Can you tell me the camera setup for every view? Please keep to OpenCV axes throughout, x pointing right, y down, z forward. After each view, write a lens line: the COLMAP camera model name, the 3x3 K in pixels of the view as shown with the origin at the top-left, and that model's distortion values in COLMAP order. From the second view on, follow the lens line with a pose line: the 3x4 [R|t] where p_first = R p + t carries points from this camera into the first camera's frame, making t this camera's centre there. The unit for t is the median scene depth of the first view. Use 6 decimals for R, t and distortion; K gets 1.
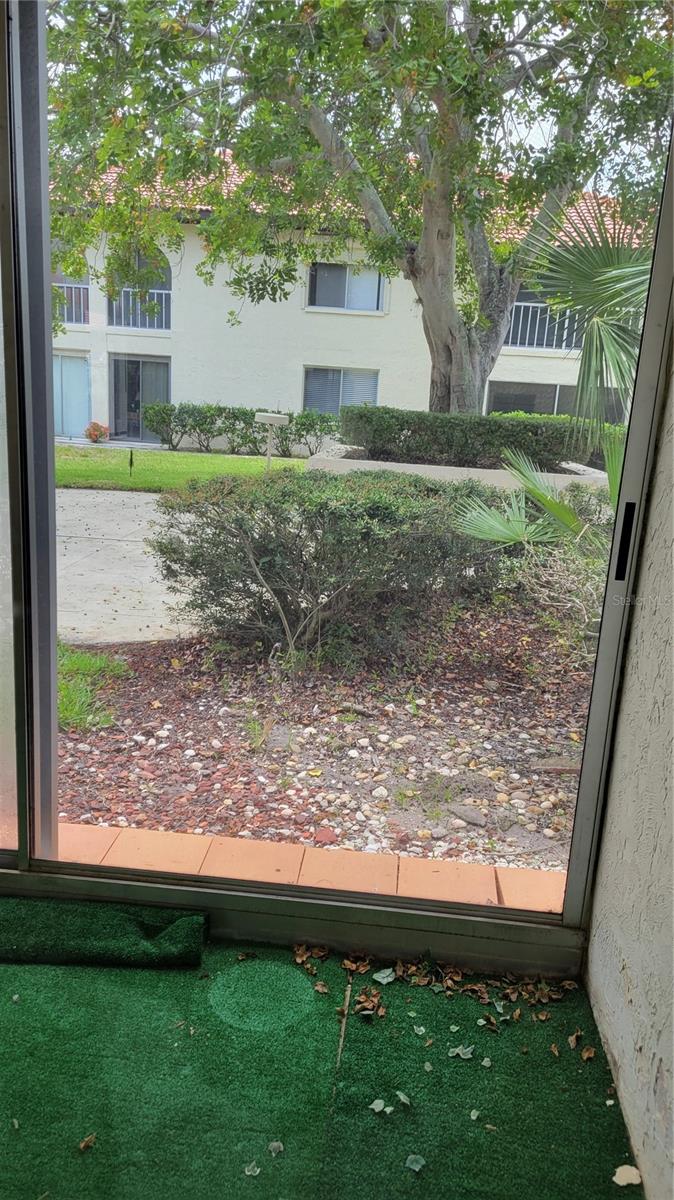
lens RADIAL K [[895.5, 0, 337.0], [0, 895.5, 600.0], [0, 0, 1]] dist [0.034301, -0.034259]
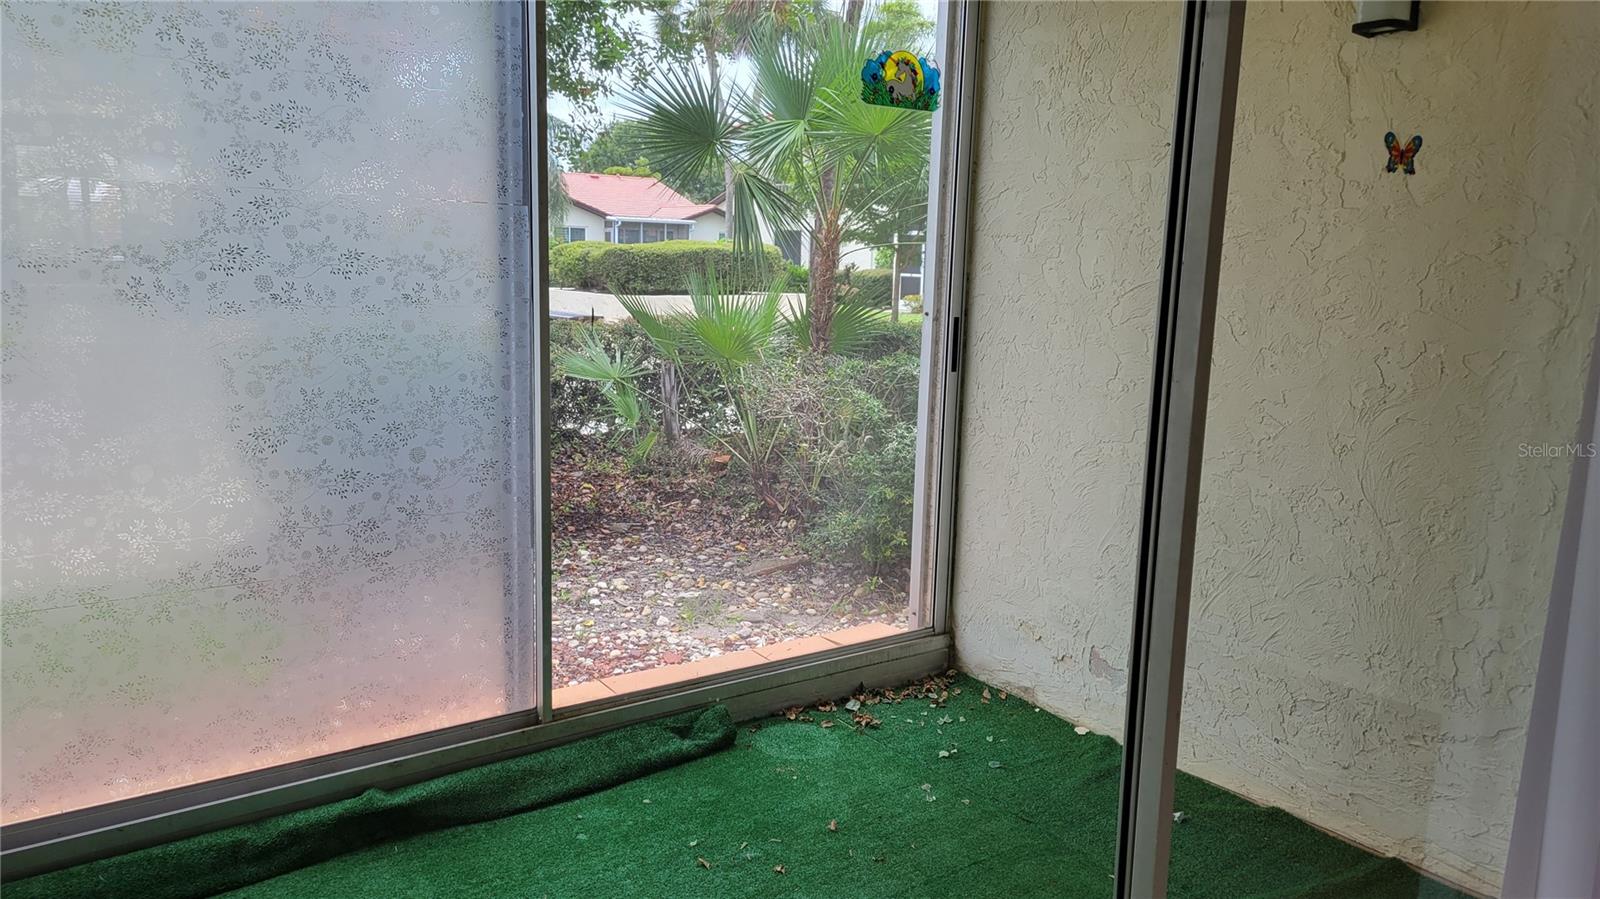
lens RADIAL K [[1194.0, 0, 800.0], [0, 1194.0, 449.5], [0, 0, 1]] dist [0.034301, -0.034259]
pose [[0.752459, -0.149059, 0.641550, -0.665502], [0.163023, 0.985896, 0.037859, -0.007879], [-0.638144, 0.076100, 0.766147, -0.172518]]
